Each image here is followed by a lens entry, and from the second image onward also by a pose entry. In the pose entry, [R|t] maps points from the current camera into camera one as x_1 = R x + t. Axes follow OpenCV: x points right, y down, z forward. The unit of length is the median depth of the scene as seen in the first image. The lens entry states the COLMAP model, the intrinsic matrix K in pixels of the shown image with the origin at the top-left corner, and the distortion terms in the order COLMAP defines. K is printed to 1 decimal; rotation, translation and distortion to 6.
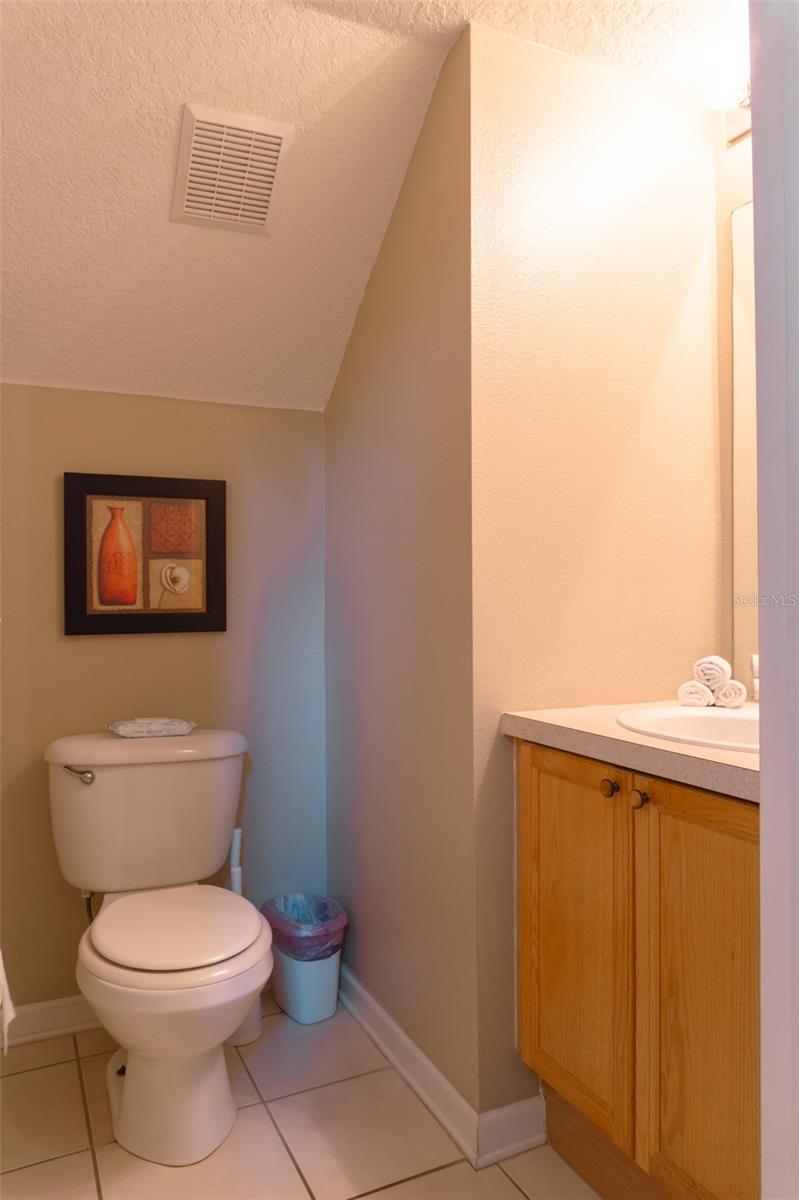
lens RADIAL K [[809.1, 0, 399.5], [0, 809.1, 600.0], [0, 0, 1]] dist [-0.022354, -0.001138]
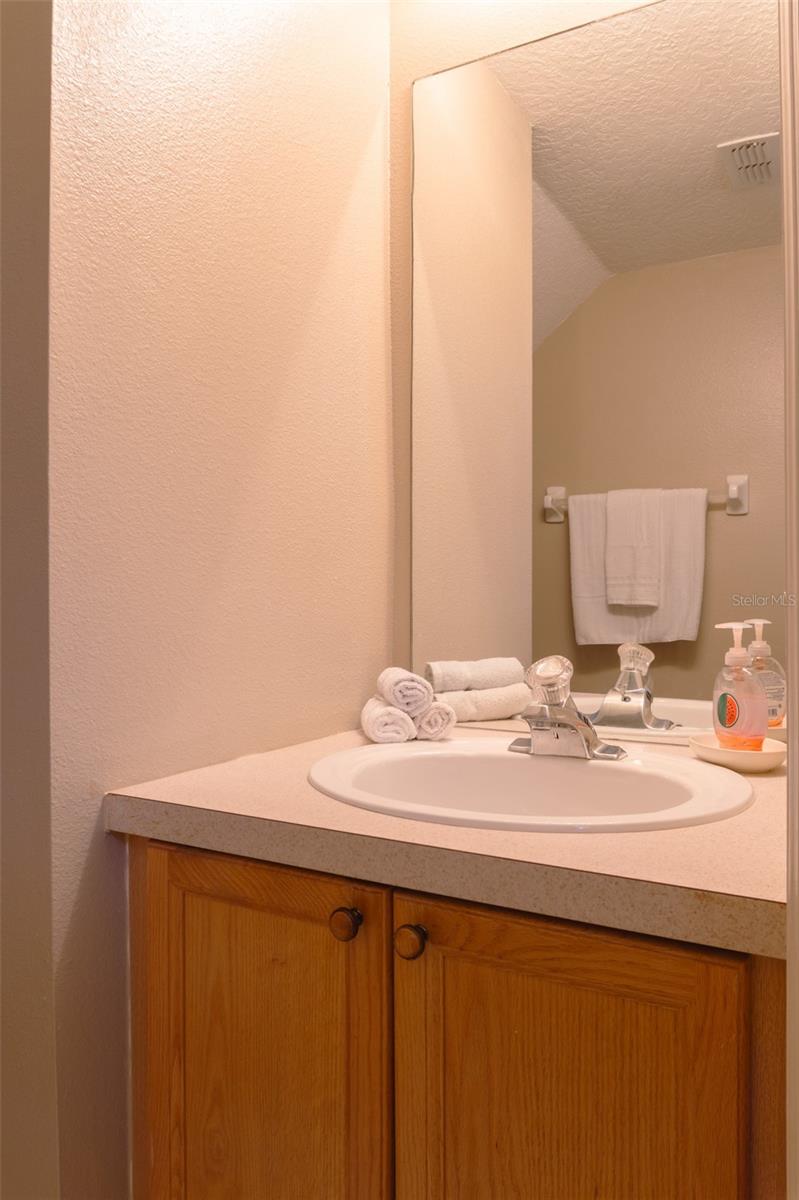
lens RADIAL K [[754.5, 0, 401.7], [0, 754.5, 593.7], [0, 0, 1]] dist [-0.016343, 0.001479]
pose [[0.799576, 0.000302, 0.600565, -0.022400], [0.000366, 0.999999, -0.000989, 0.002564], [-0.600565, 0.001011, 0.799575, 0.483977]]
